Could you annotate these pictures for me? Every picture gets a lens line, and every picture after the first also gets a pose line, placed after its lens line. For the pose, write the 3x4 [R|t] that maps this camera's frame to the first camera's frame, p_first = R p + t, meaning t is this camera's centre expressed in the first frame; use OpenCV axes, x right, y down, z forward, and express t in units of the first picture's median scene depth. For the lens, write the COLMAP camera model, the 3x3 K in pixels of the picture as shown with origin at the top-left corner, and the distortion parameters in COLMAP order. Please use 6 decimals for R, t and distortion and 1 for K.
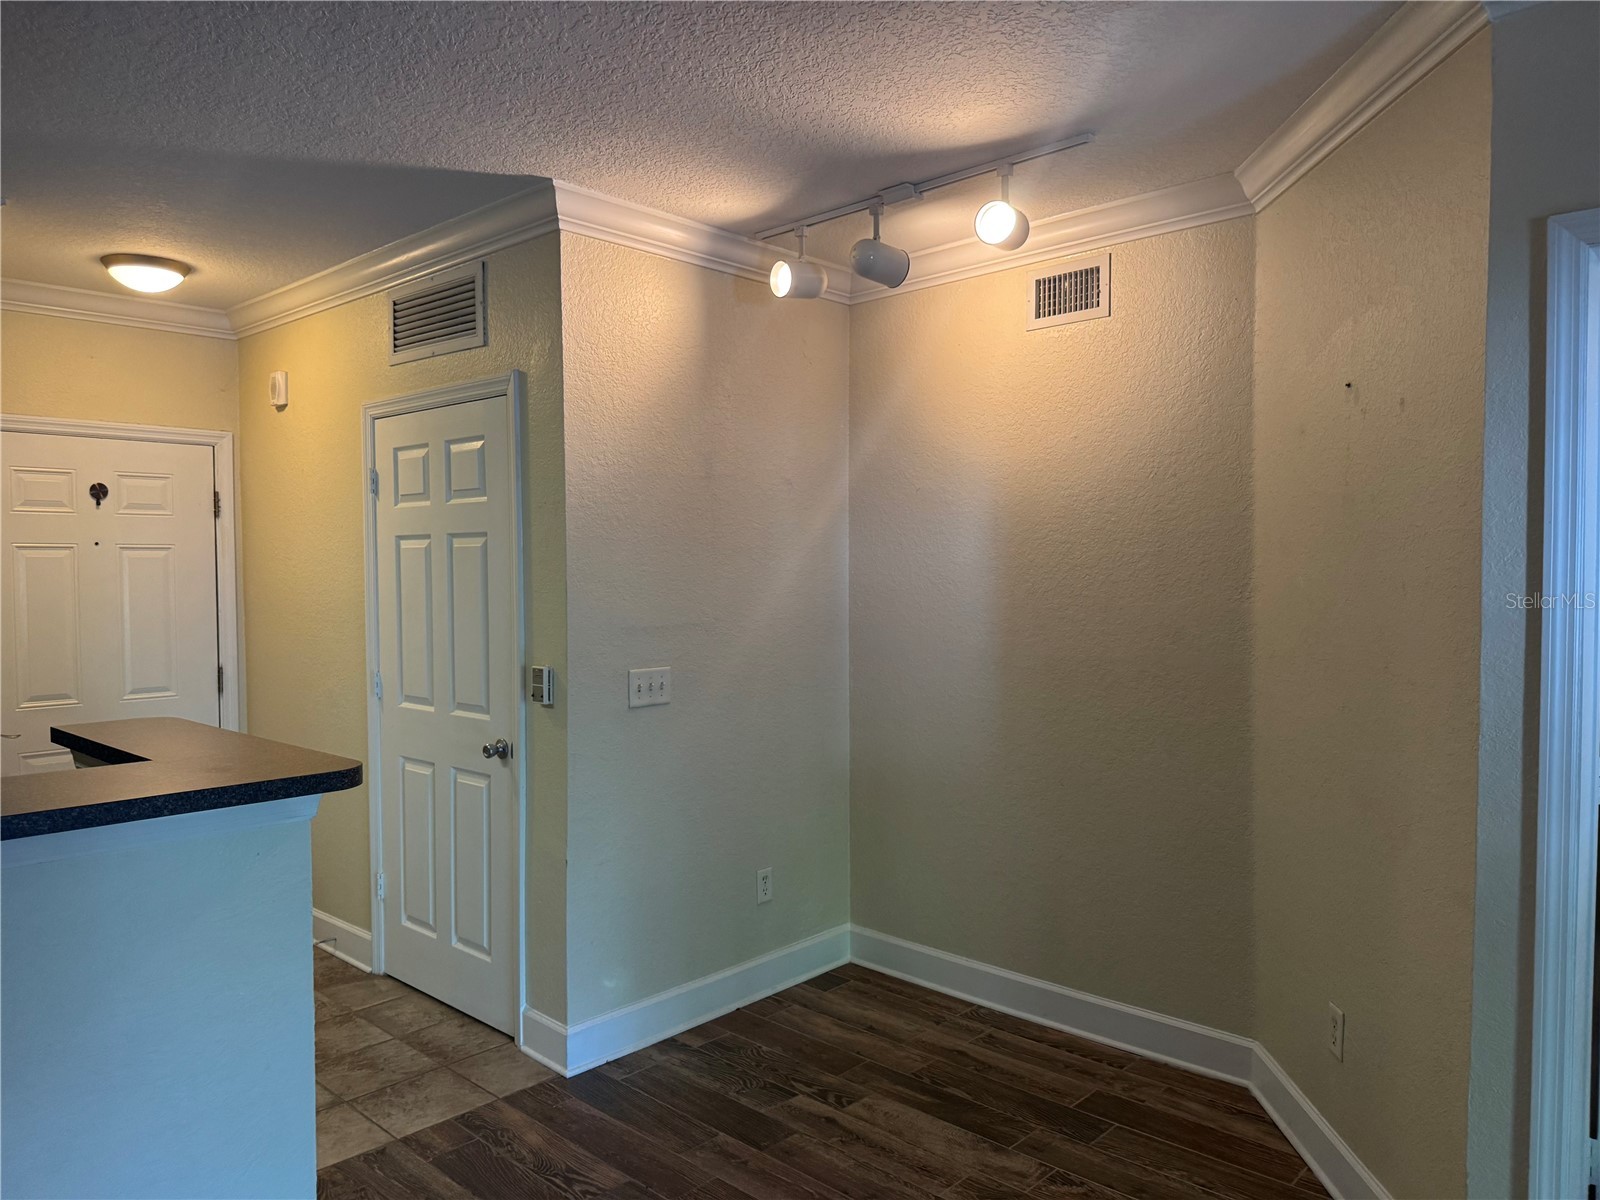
lens RADIAL K [[1138.5, 0, 799.2], [0, 1138.5, 600.4], [0, 0, 1]] dist [0.054260, -0.071880]
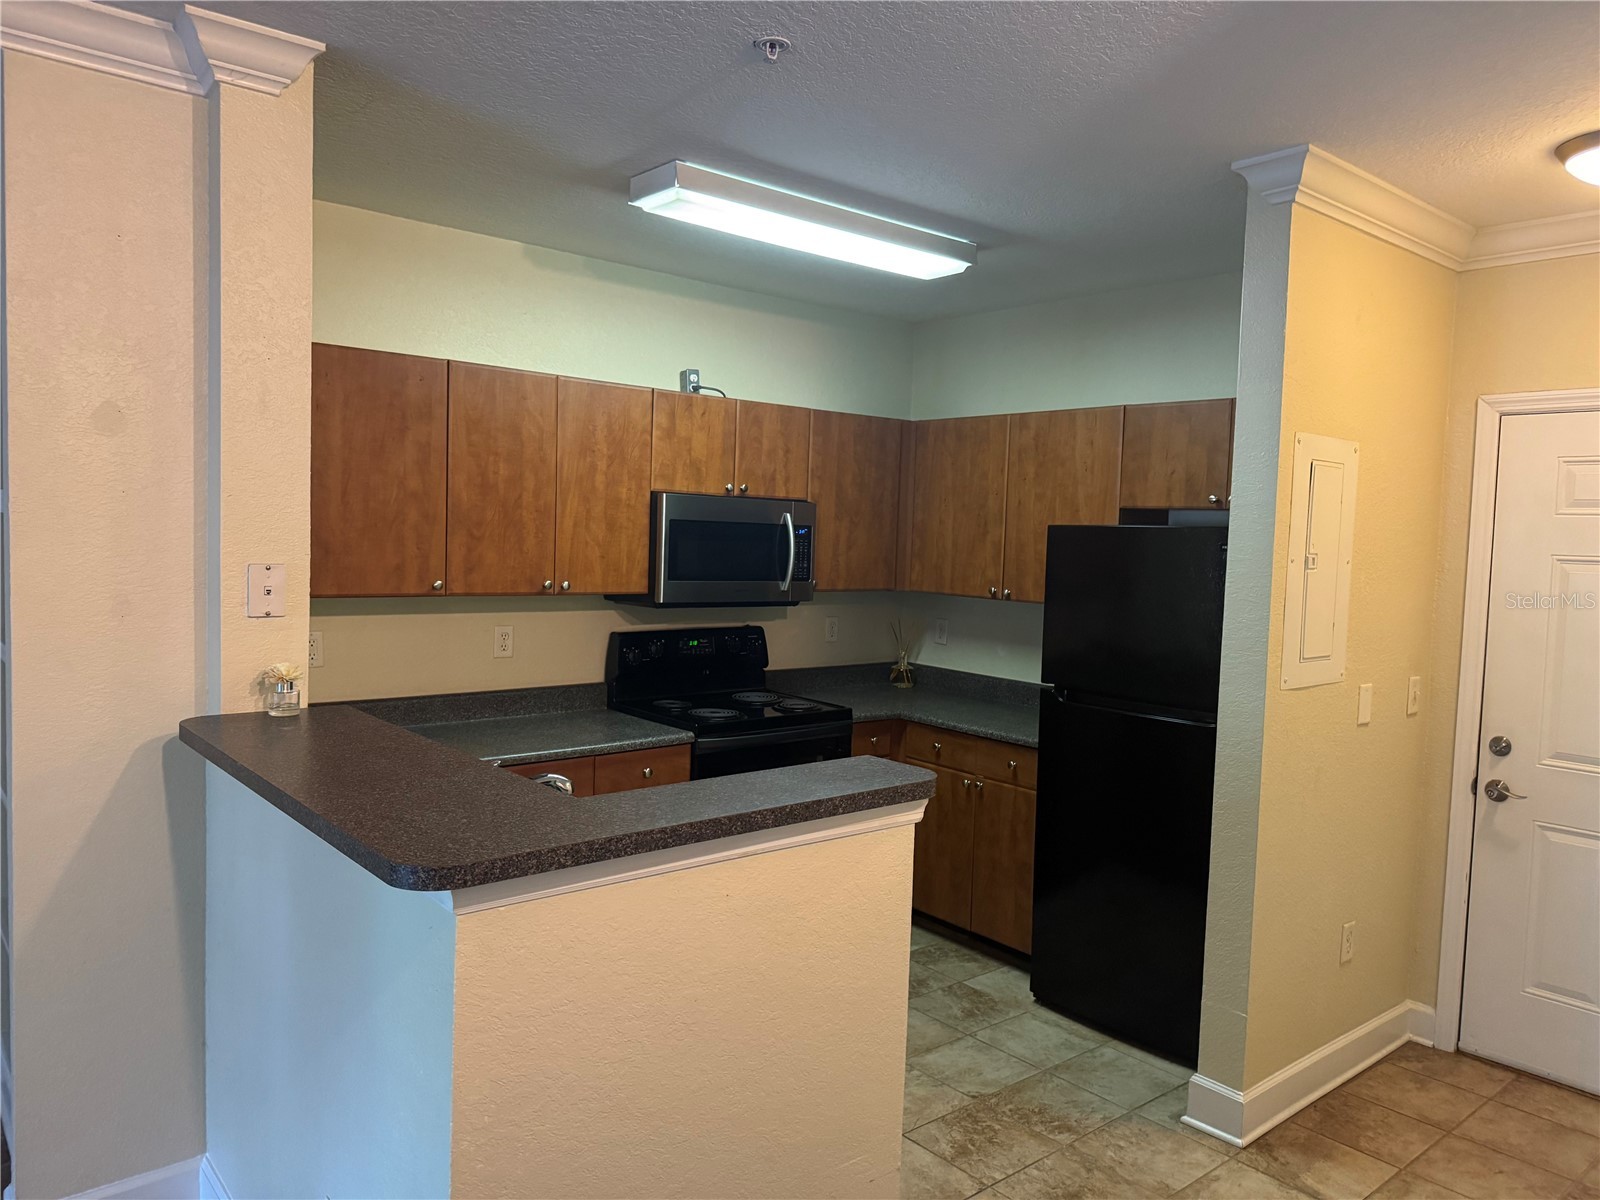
lens RADIAL K [[1138.5, 0, 751.4], [0, 1138.5, 610.3], [0, 0, 1]] dist [0.054260, -0.071880]
pose [[-0.127210, 0.073928, -0.989117, 0.171605], [-0.056123, 0.995084, 0.081592, -0.050165], [0.990287, 0.065892, -0.122436, 0.628800]]
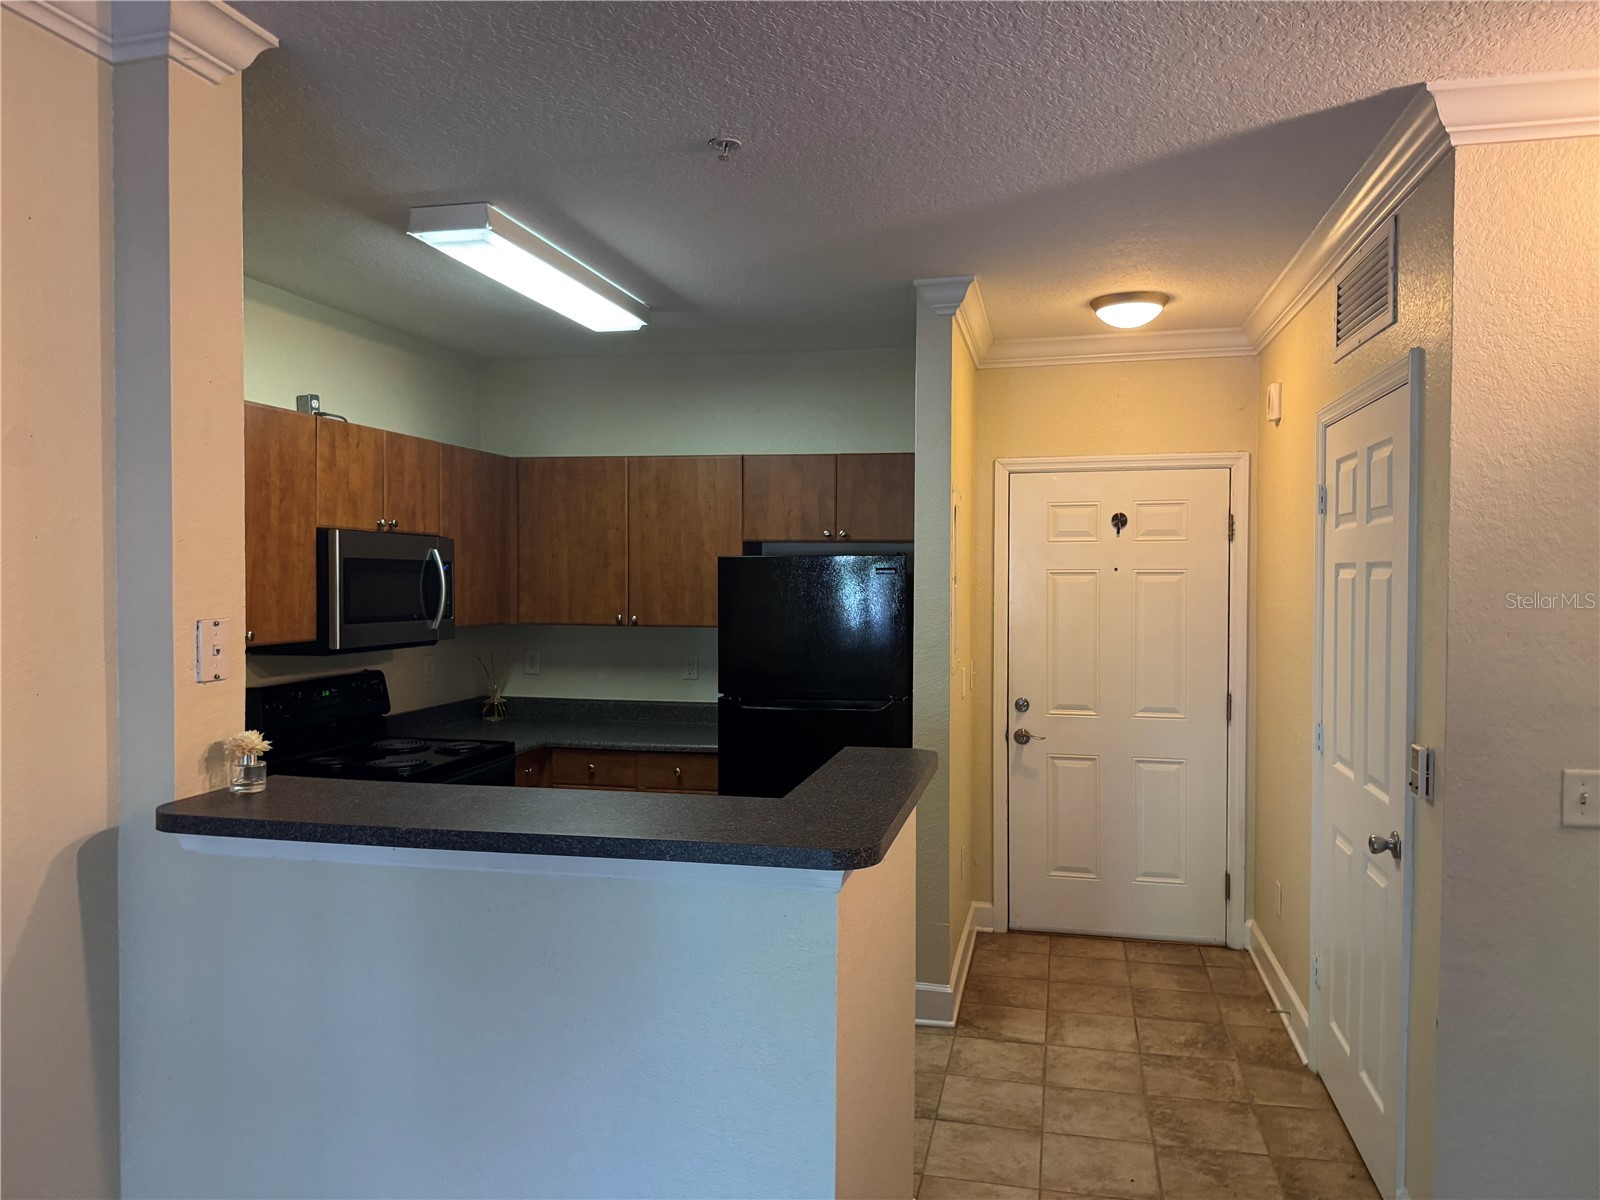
lens RADIAL K [[1138.5, 0, 840.1], [0, 1138.5, 602.5], [0, 0, 1]] dist [0.054260, -0.071880]
pose [[0.518127, 0.029817, -0.854784, 0.189948], [-0.028004, 0.999448, 0.017888, -0.034419], [0.854845, 0.014669, 0.518676, 0.261131]]
